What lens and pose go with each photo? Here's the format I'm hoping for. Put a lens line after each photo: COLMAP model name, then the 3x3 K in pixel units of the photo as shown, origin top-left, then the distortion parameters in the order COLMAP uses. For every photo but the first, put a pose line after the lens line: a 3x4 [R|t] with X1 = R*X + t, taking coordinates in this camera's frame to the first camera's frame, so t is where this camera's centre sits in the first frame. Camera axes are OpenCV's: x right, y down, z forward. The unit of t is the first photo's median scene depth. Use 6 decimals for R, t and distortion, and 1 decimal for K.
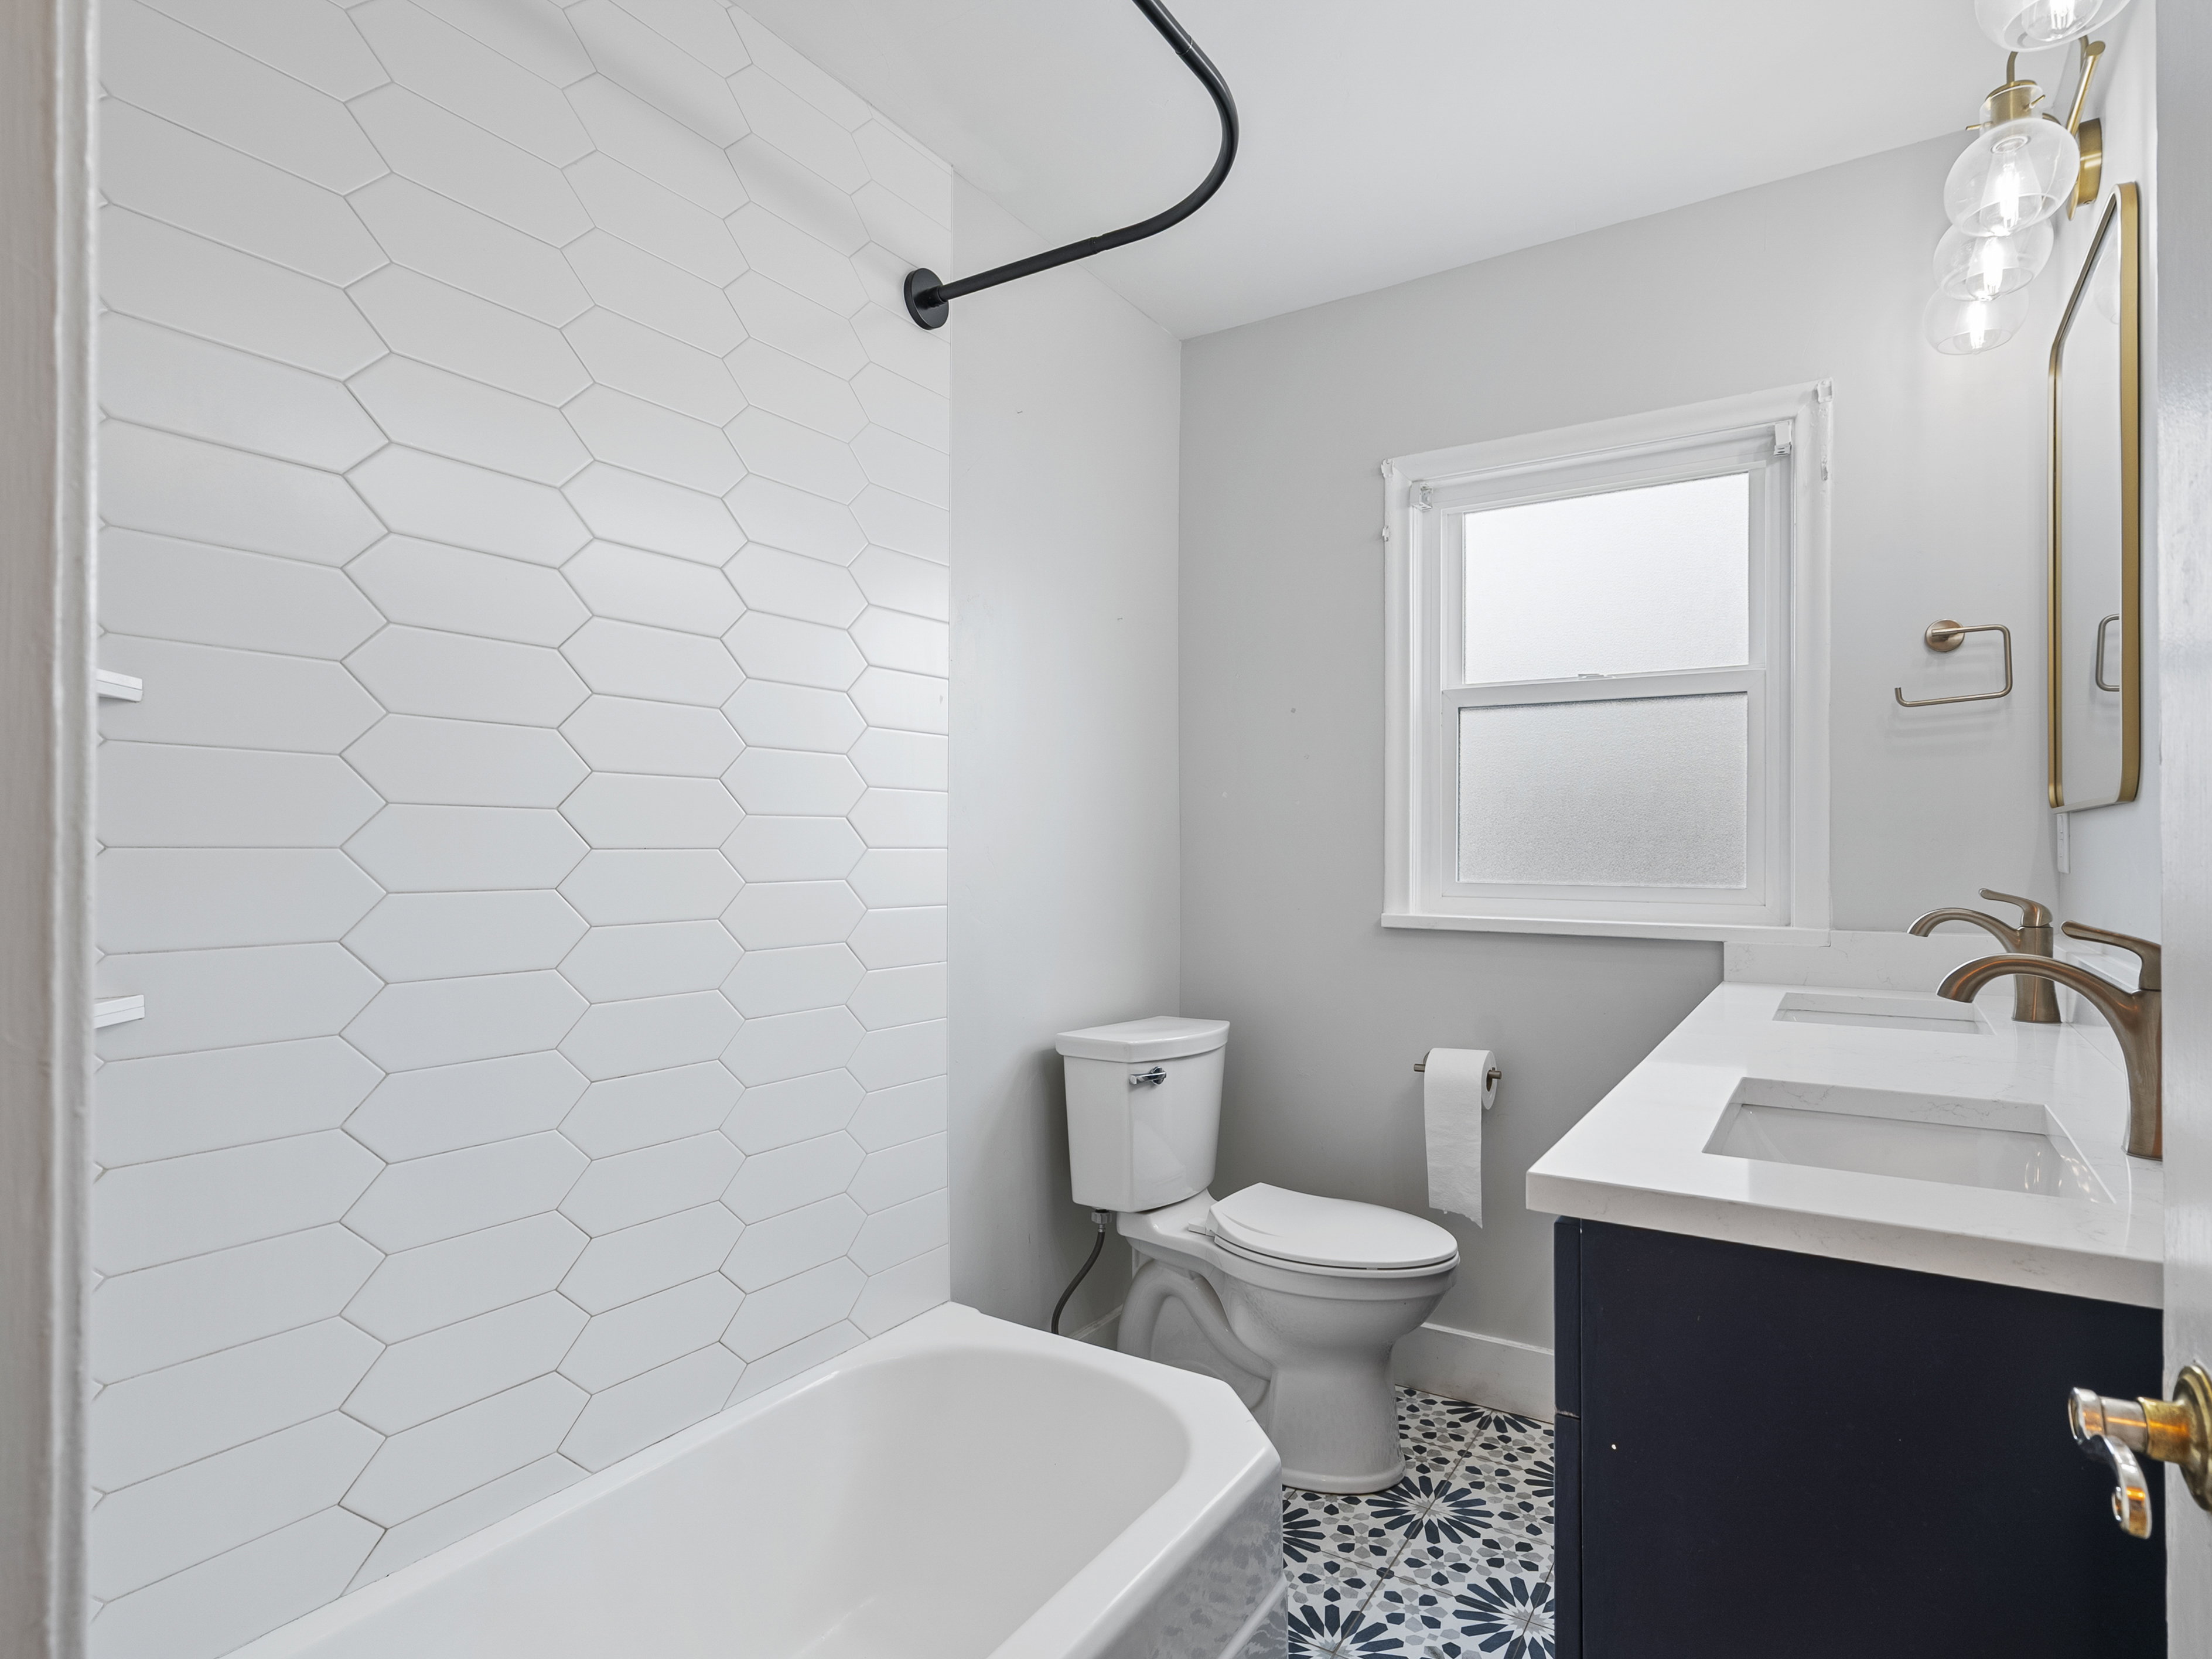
lens RADIAL K [[1192.6, 0, 1105.5], [0, 1192.6, 839.0], [0, 0, 1]] dist [0.001309, 0.001092]
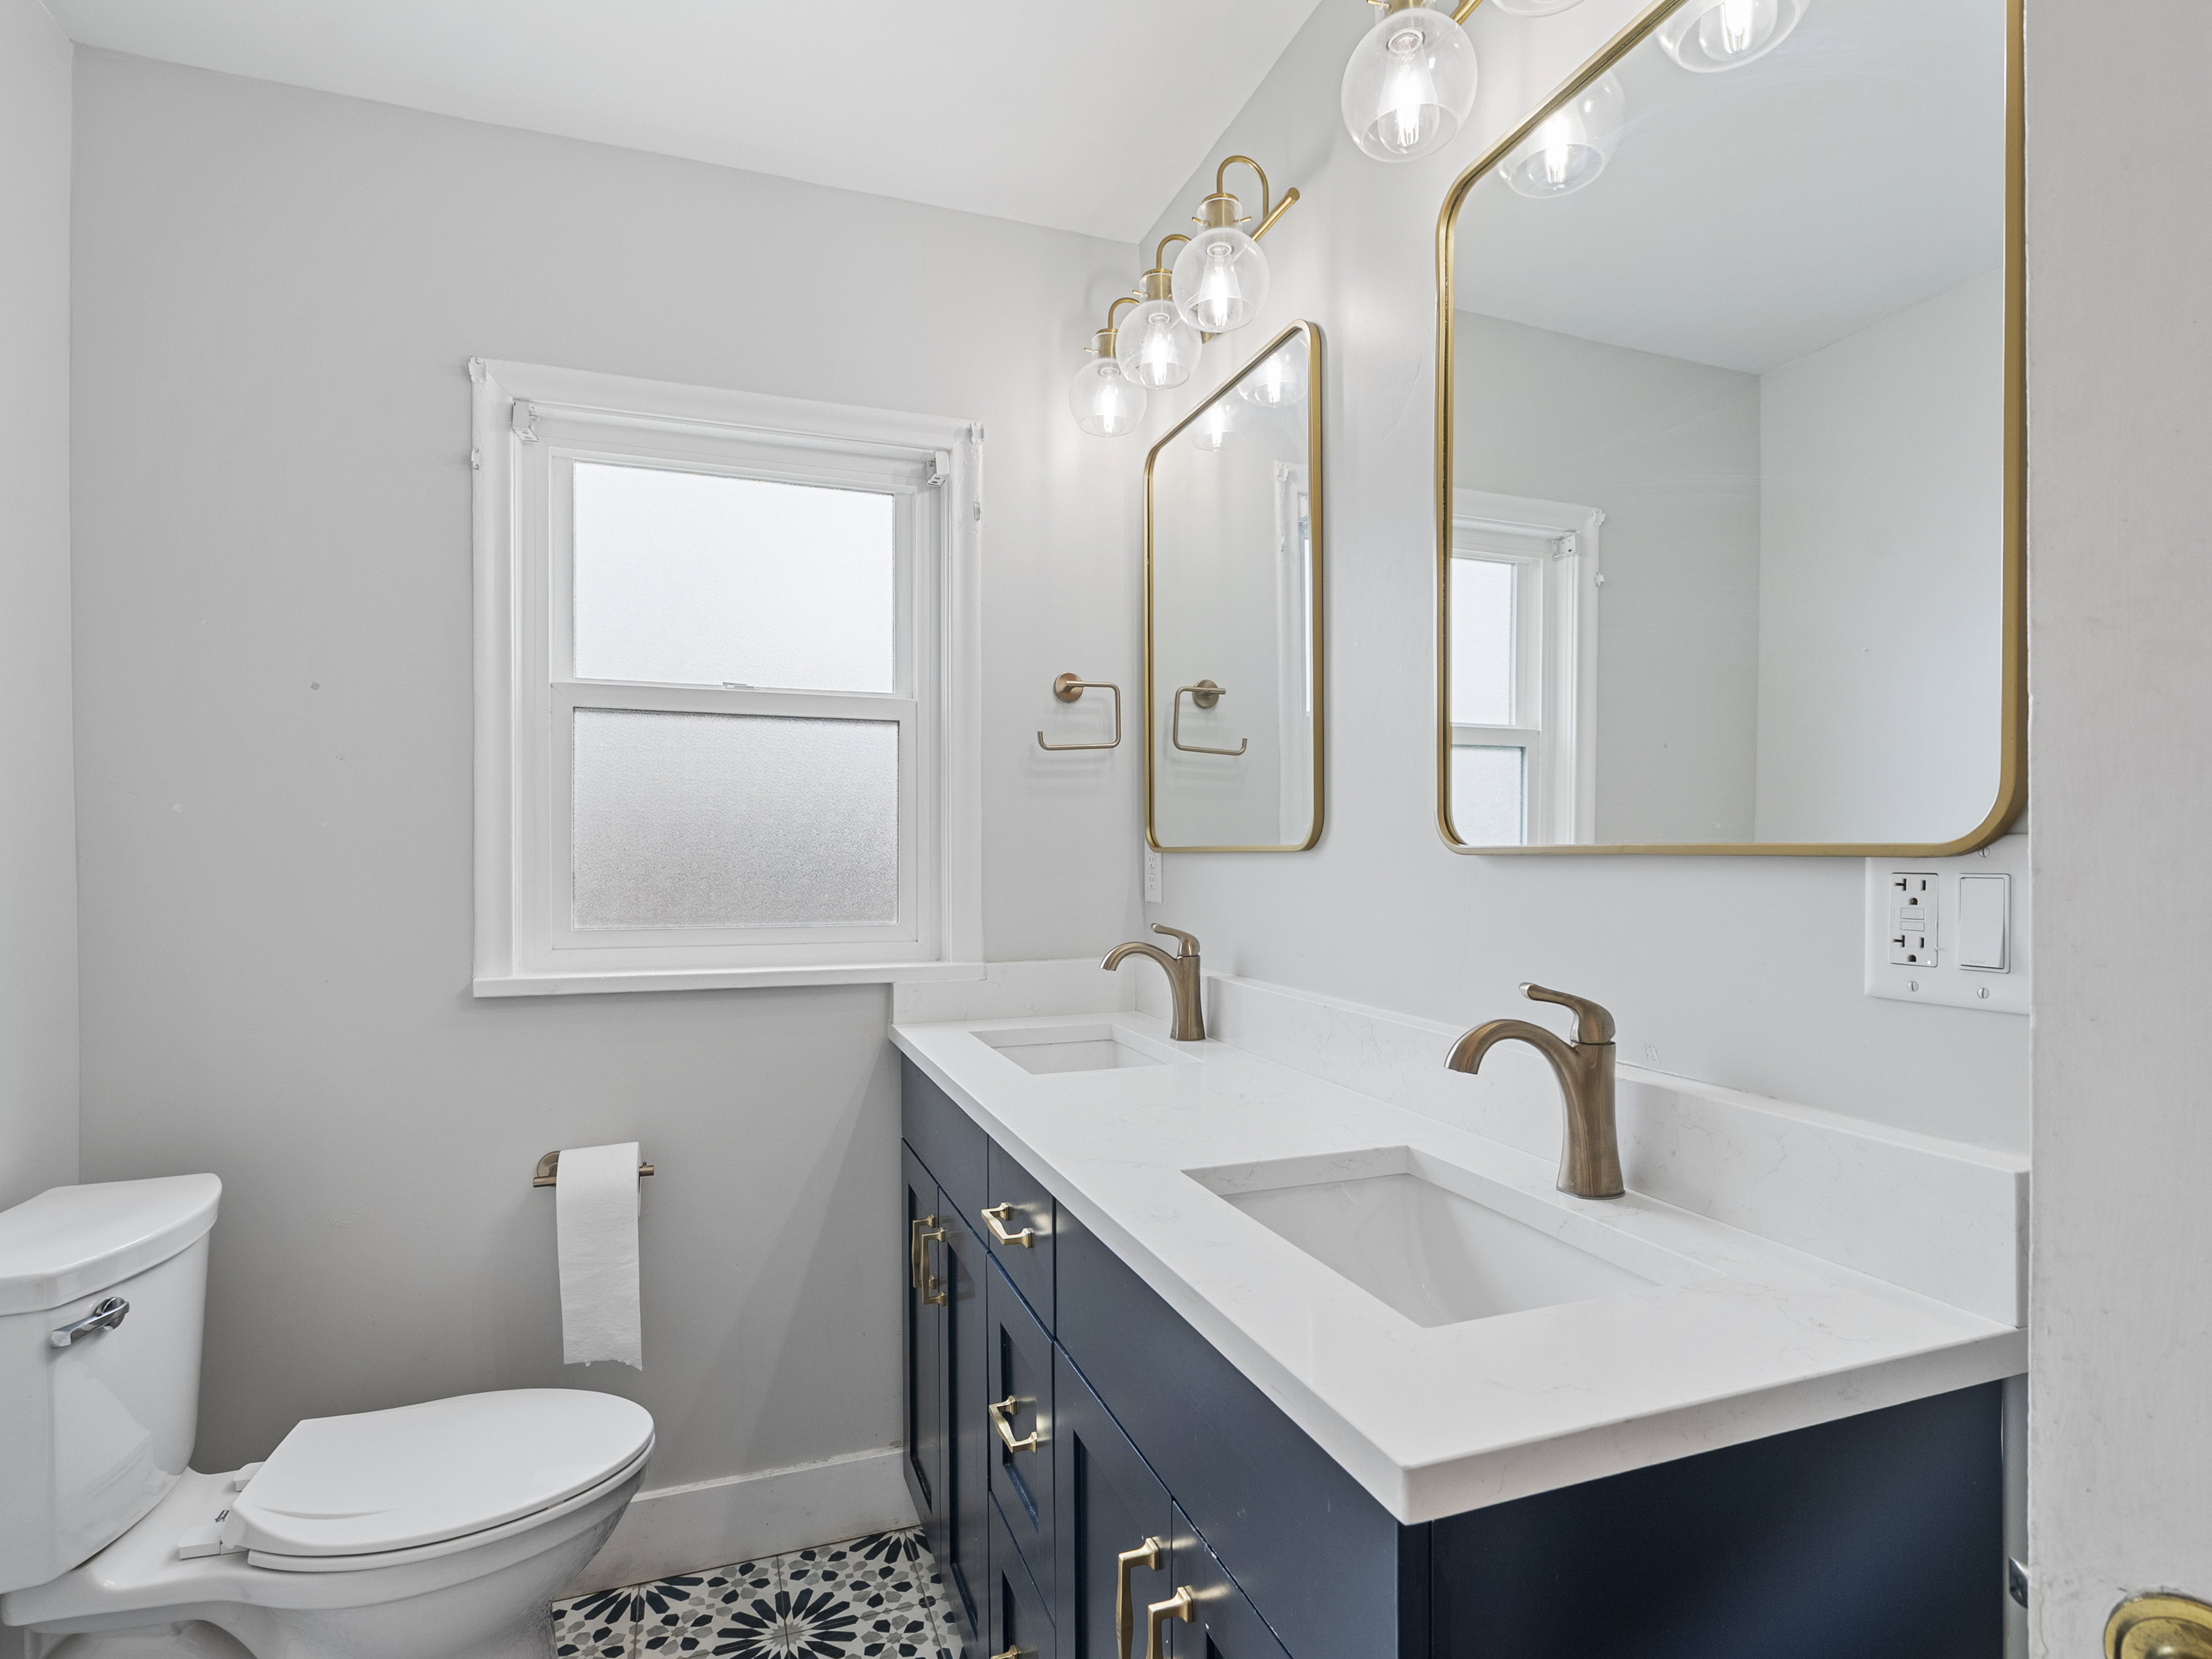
lens RADIAL K [[1141.0, 0, 1109.8], [0, 1141.0, 854.8], [0, 0, 1]] dist [-0.011826, 0.008579]
pose [[0.607576, -0.004754, 0.794248, -0.094146], [-0.003156, 0.999960, 0.008399, -0.023138], [-0.794256, -0.007610, 0.607536, 0.300922]]
